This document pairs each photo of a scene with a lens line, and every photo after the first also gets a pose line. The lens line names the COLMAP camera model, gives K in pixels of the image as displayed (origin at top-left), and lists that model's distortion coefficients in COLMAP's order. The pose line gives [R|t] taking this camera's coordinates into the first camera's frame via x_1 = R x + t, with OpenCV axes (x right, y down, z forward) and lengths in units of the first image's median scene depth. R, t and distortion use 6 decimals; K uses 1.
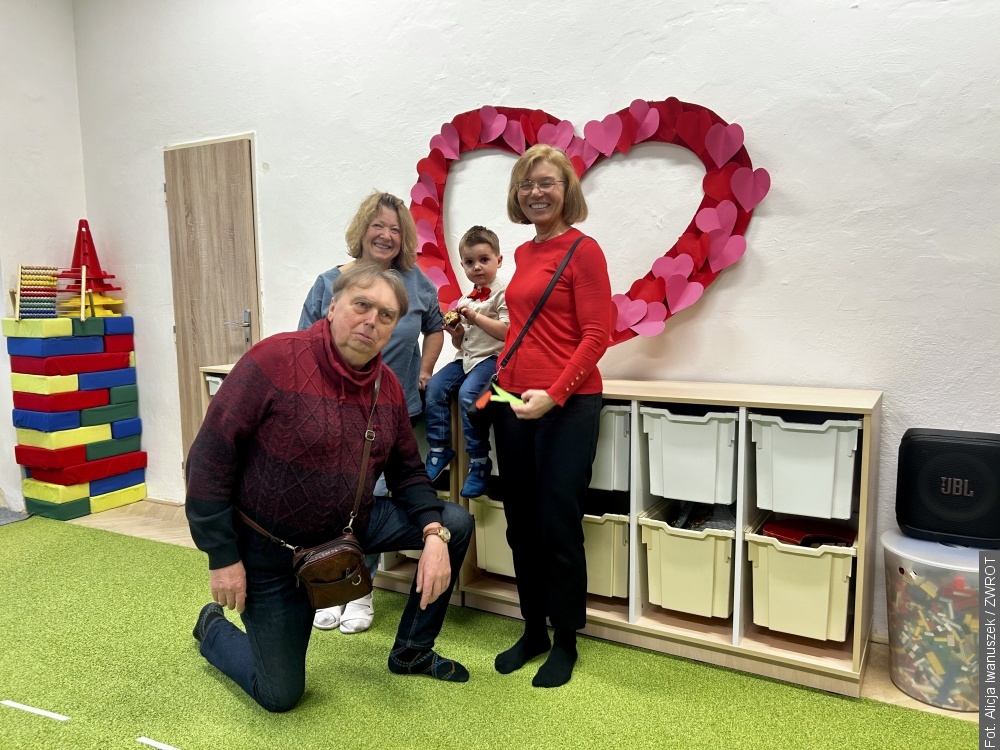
lens RADIAL K [[751.4, 0, 500.0], [0, 751.4, 375.0], [0, 0, 1]] dist [0.020148, 0.001579]
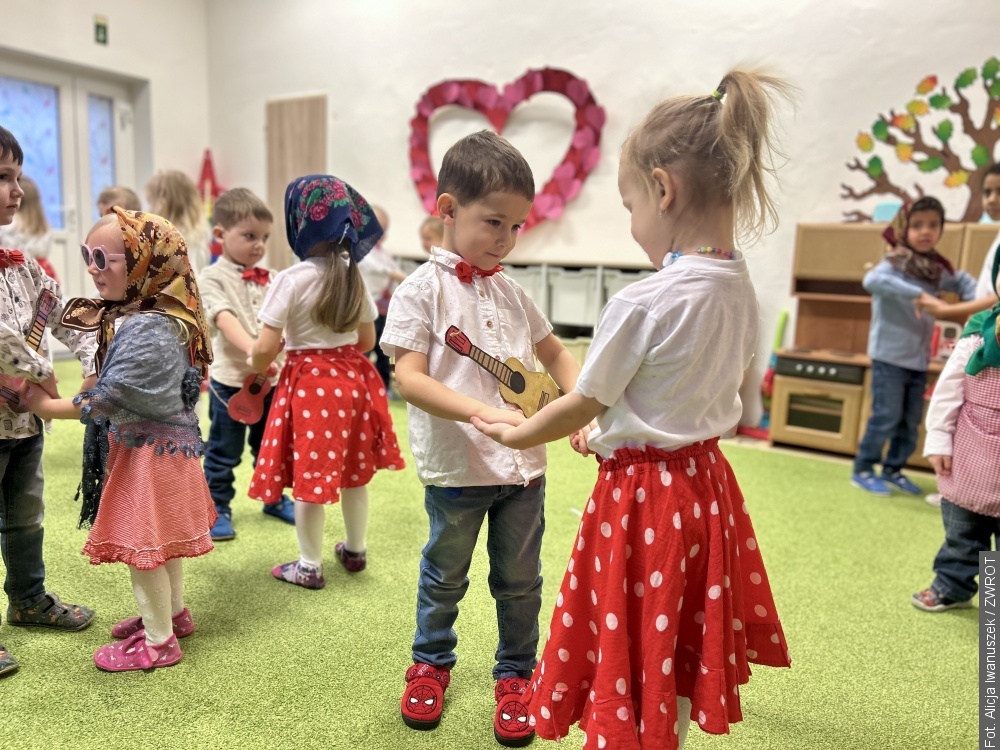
lens RADIAL K [[723.3, 0, 500.0], [0, 723.3, 375.0], [0, 0, 1]] dist [0.062462, -0.077187]
pose [[0.996398, 0.063315, -0.056404, 0.113748], [-0.060406, 0.996826, 0.051862, 0.124460], [0.059509, -0.048268, 0.997060, -0.394562]]
